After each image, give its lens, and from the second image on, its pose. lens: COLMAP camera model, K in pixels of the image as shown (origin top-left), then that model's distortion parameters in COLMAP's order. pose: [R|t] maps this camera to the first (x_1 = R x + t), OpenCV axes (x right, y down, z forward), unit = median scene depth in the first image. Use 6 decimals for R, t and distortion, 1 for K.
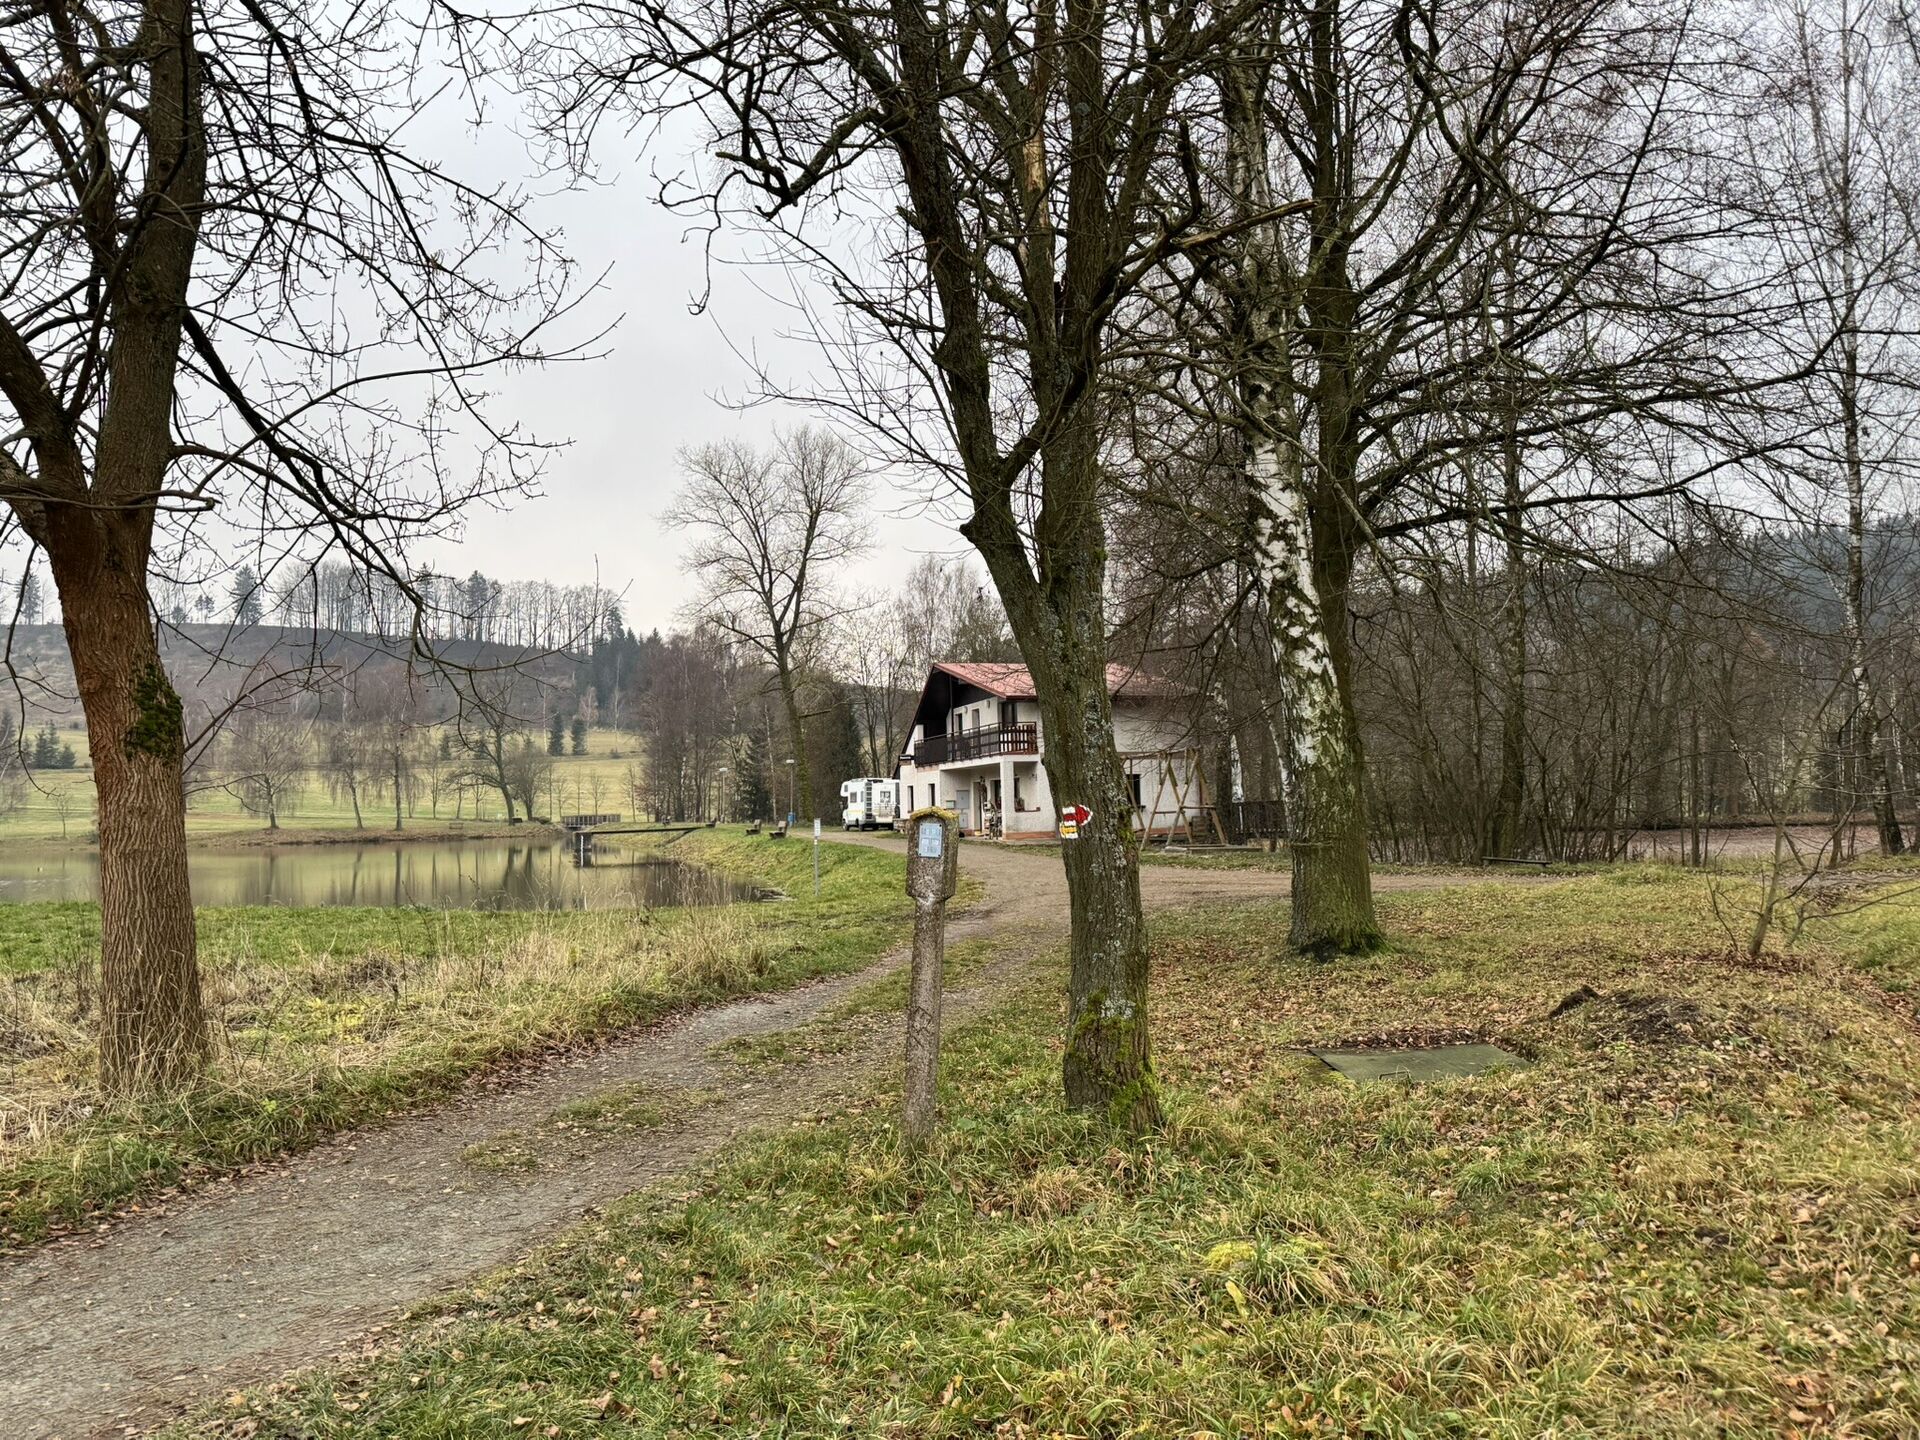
lens RADIAL K [[1336.5, 0, 967.5], [0, 1336.5, 726.0], [0, 0, 1]] dist [0.002880, -0.001155]
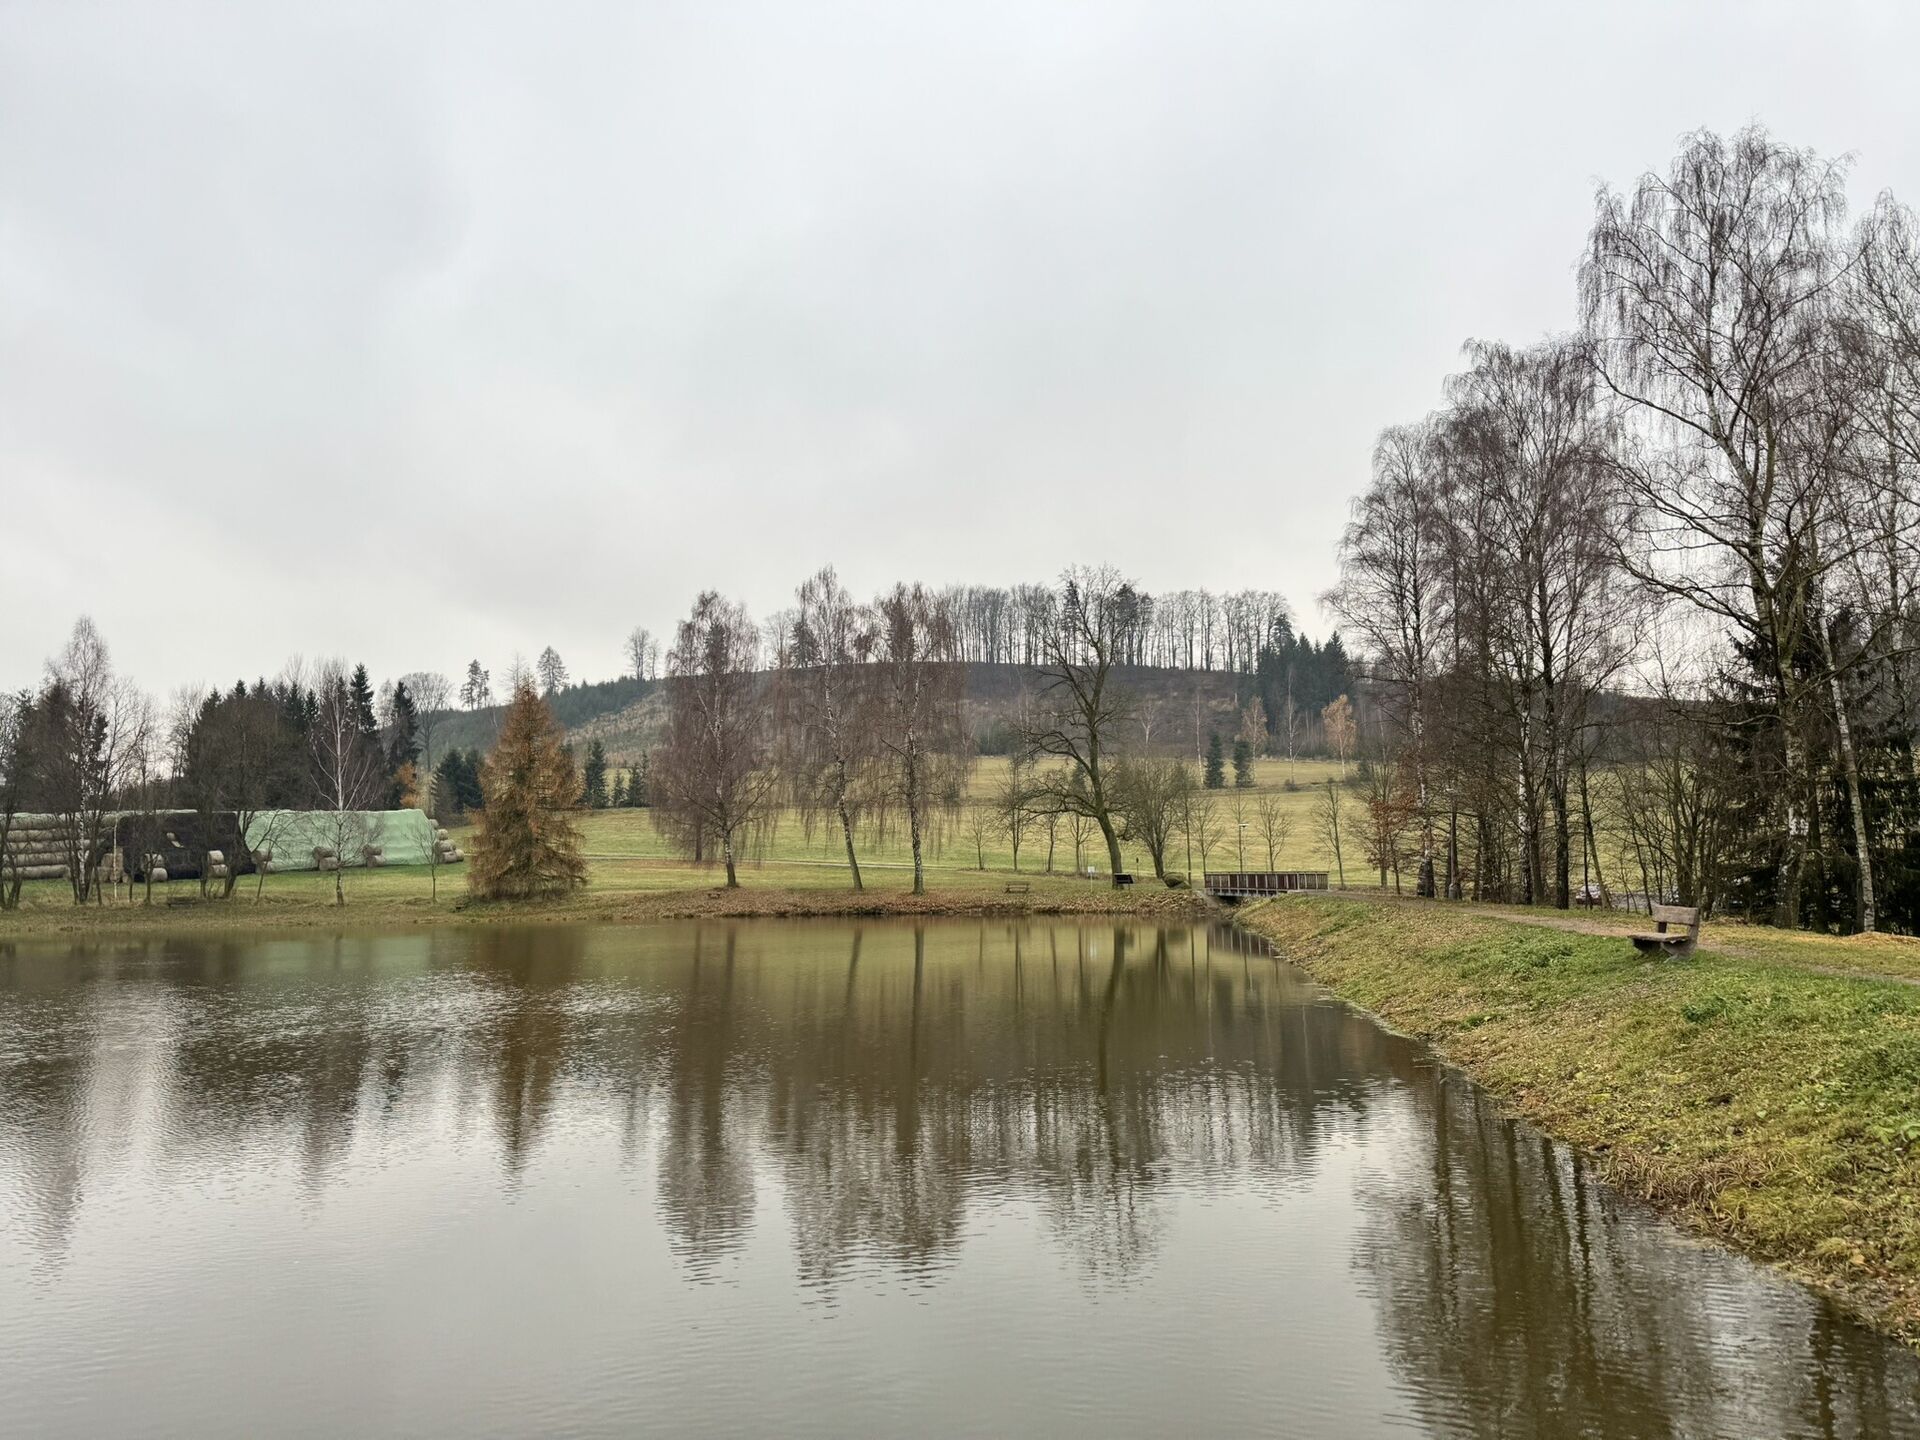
lens RADIAL K [[1336.5, 0, 968.4], [0, 1336.5, 721.7], [0, 0, 1]] dist [0.002880, -0.001155]
pose [[0.882894, -0.037047, -0.468109, -0.056031], [0.018066, 0.998825, -0.044974, 0.012235], [0.469225, 0.031250, 0.882526, 0.198727]]
